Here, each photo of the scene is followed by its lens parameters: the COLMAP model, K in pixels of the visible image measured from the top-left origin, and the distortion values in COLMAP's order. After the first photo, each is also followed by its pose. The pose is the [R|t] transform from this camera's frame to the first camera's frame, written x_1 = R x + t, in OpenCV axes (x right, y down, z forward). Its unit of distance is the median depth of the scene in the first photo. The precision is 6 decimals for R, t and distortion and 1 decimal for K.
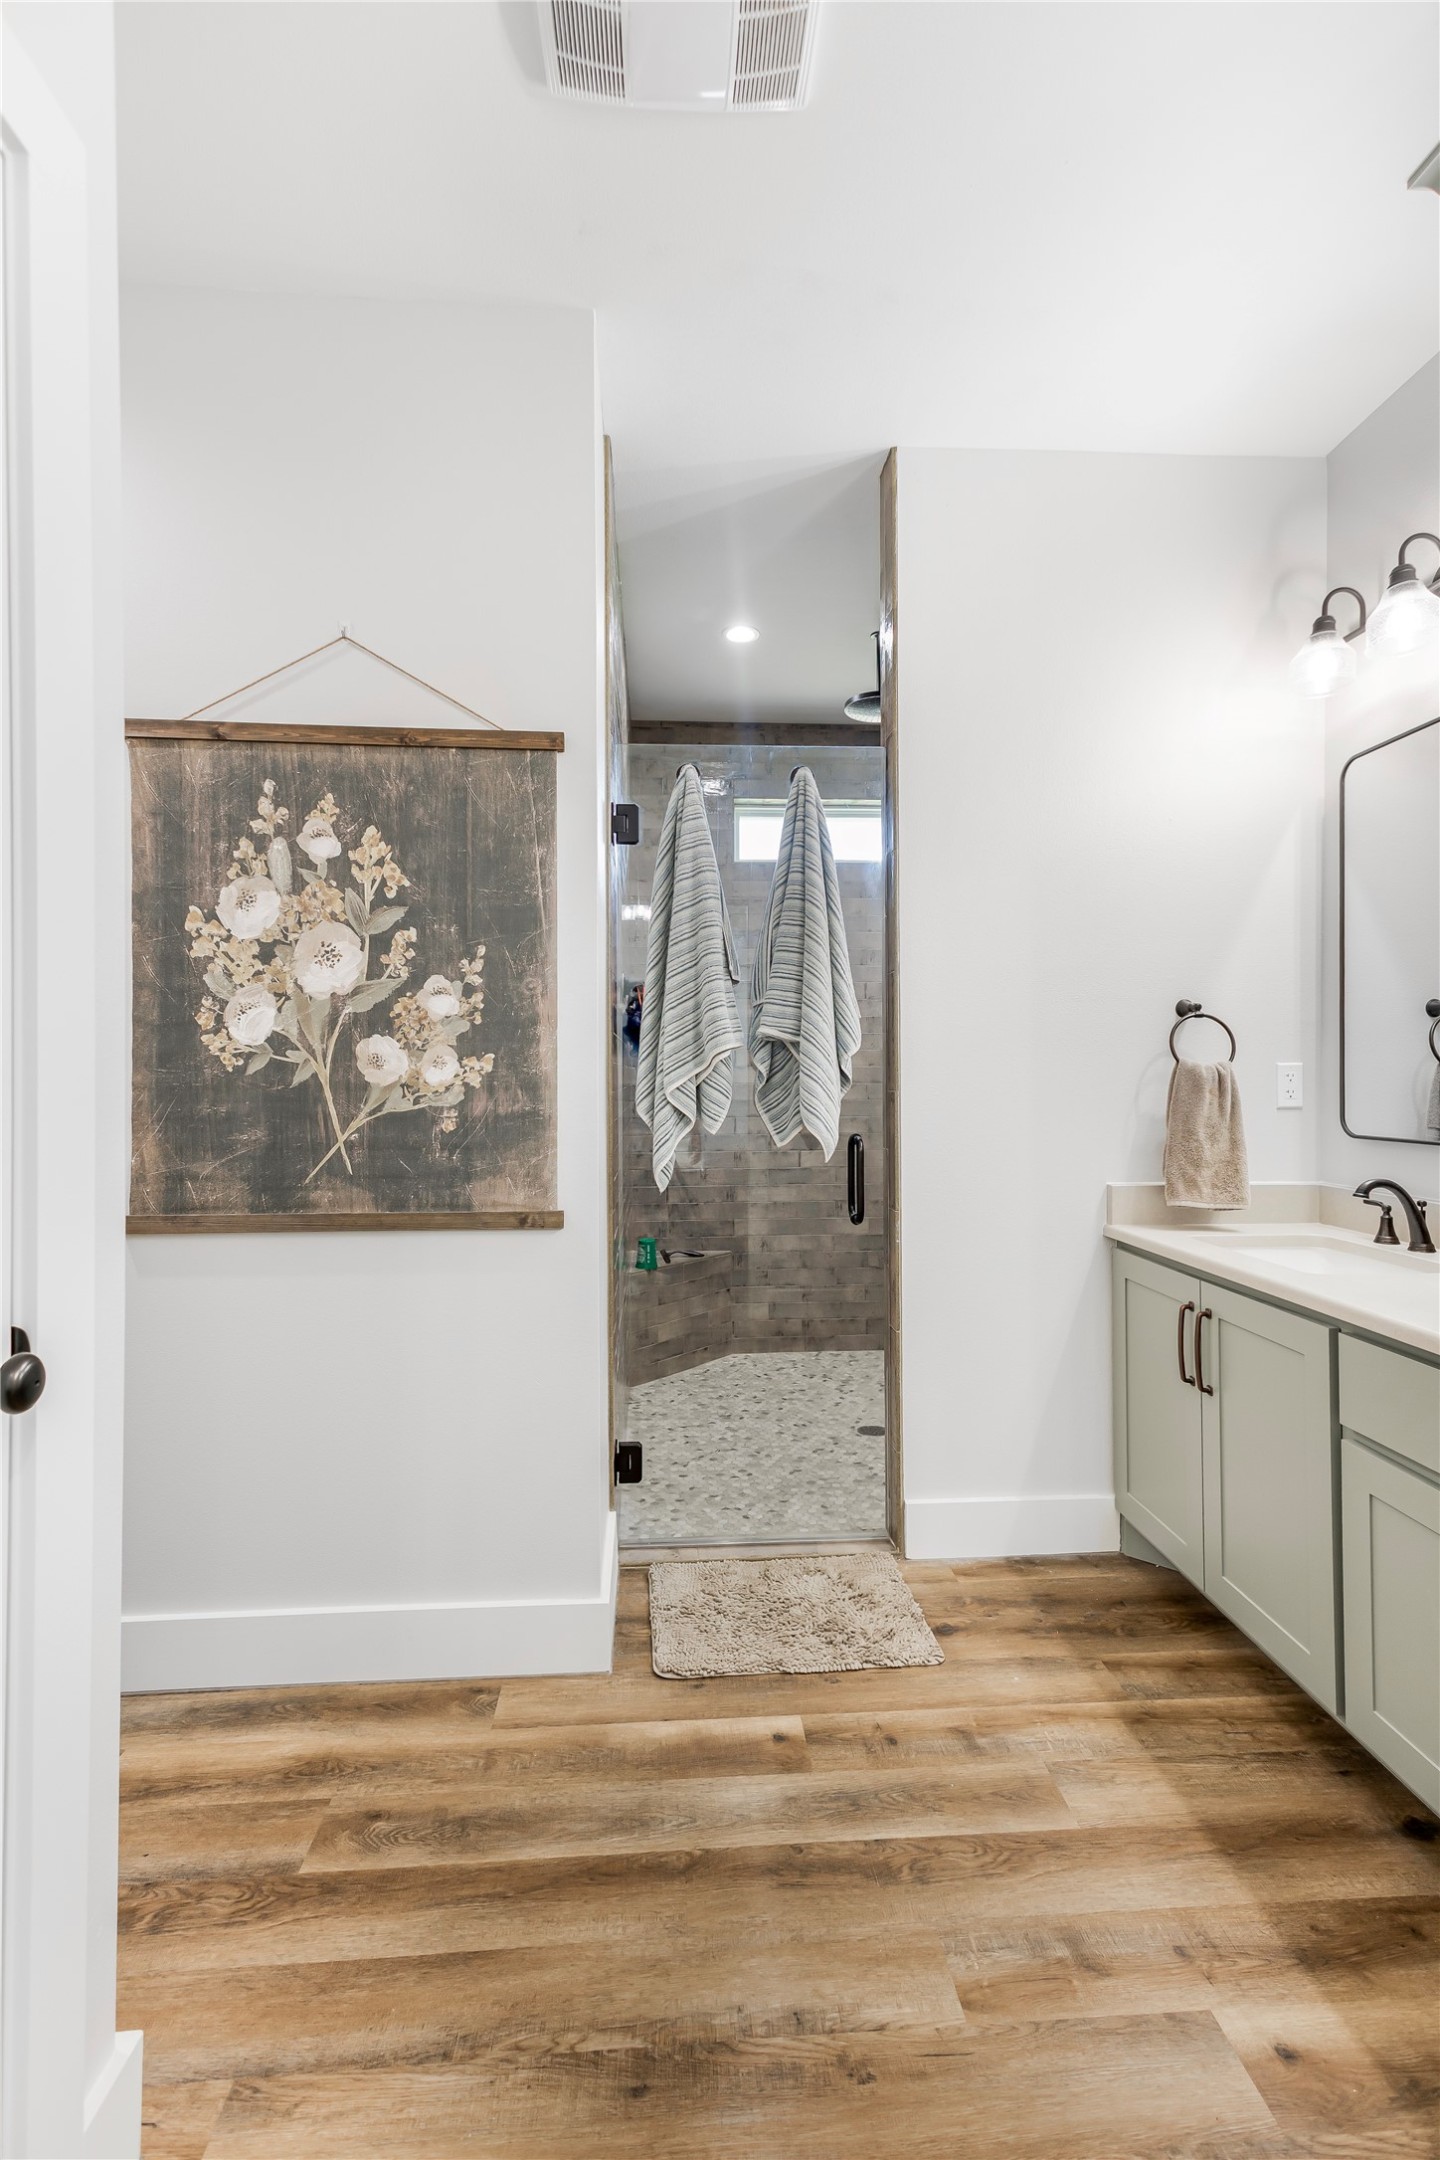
lens RADIAL K [[1008.4, 0, 725.1], [0, 1008.4, 1081.2], [0, 0, 1]] dist [0.017778, -0.001972]
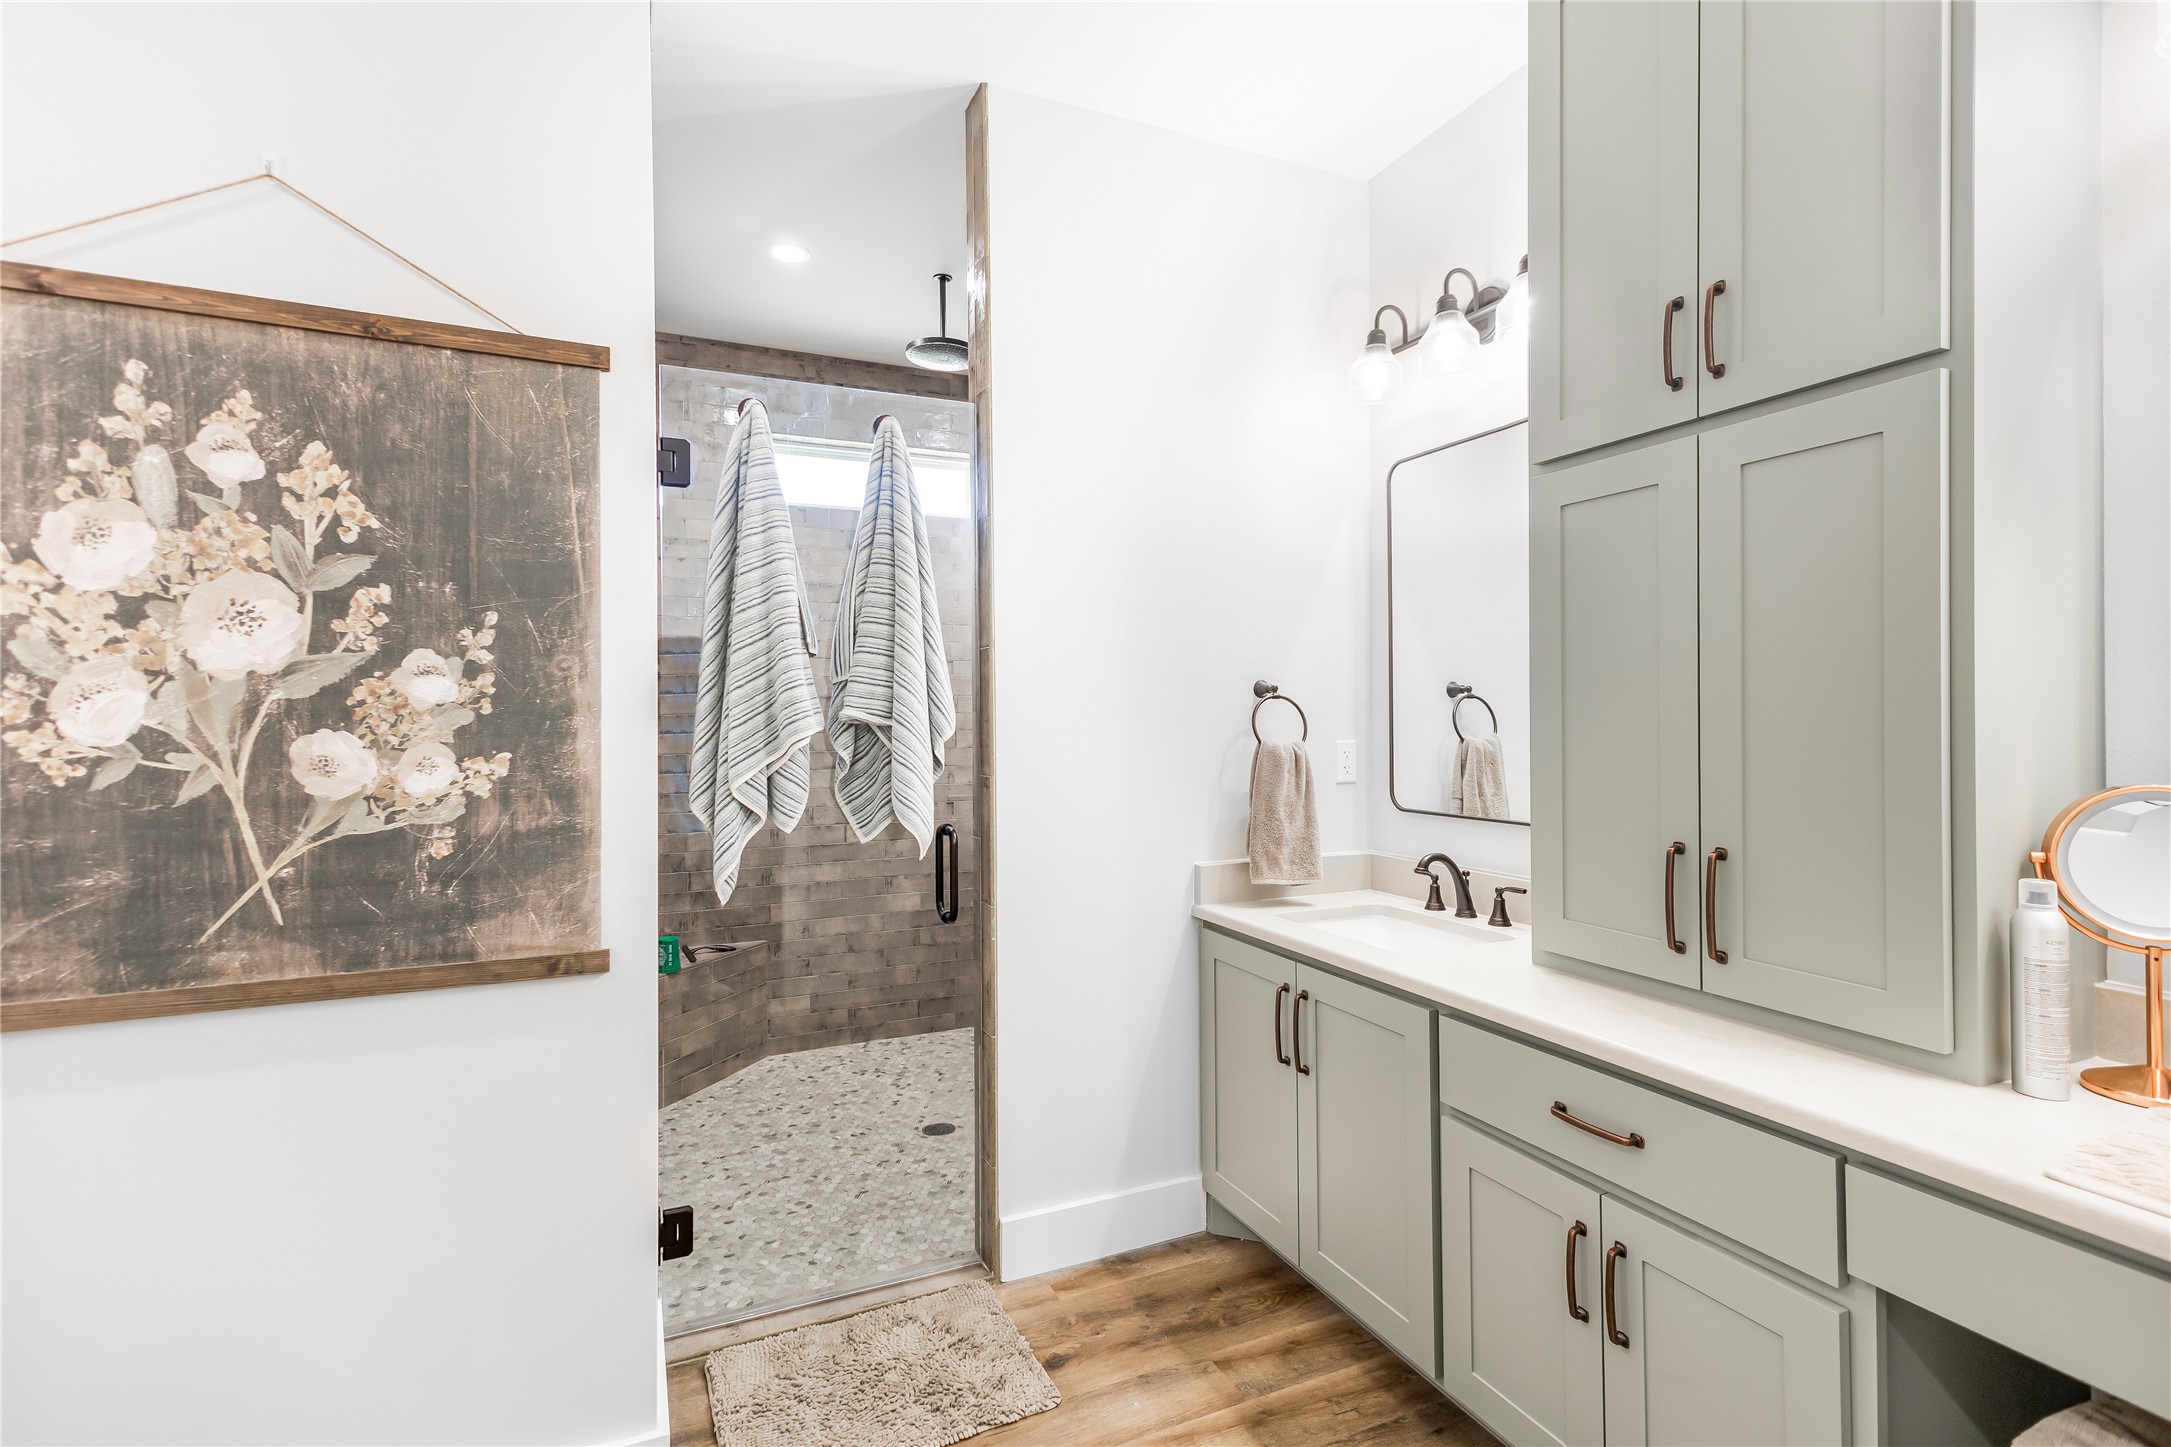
lens RADIAL K [[1013.5, 0, 1086.9], [0, 1013.5, 711.0], [0, 0, 1]] dist [0.017778, -0.001972]
pose [[0.934848, -0.000879, 0.355047, -0.089593], [0.003491, 0.999971, -0.006717, -0.049824], [-0.355031, 0.007519, 0.934824, 0.113223]]
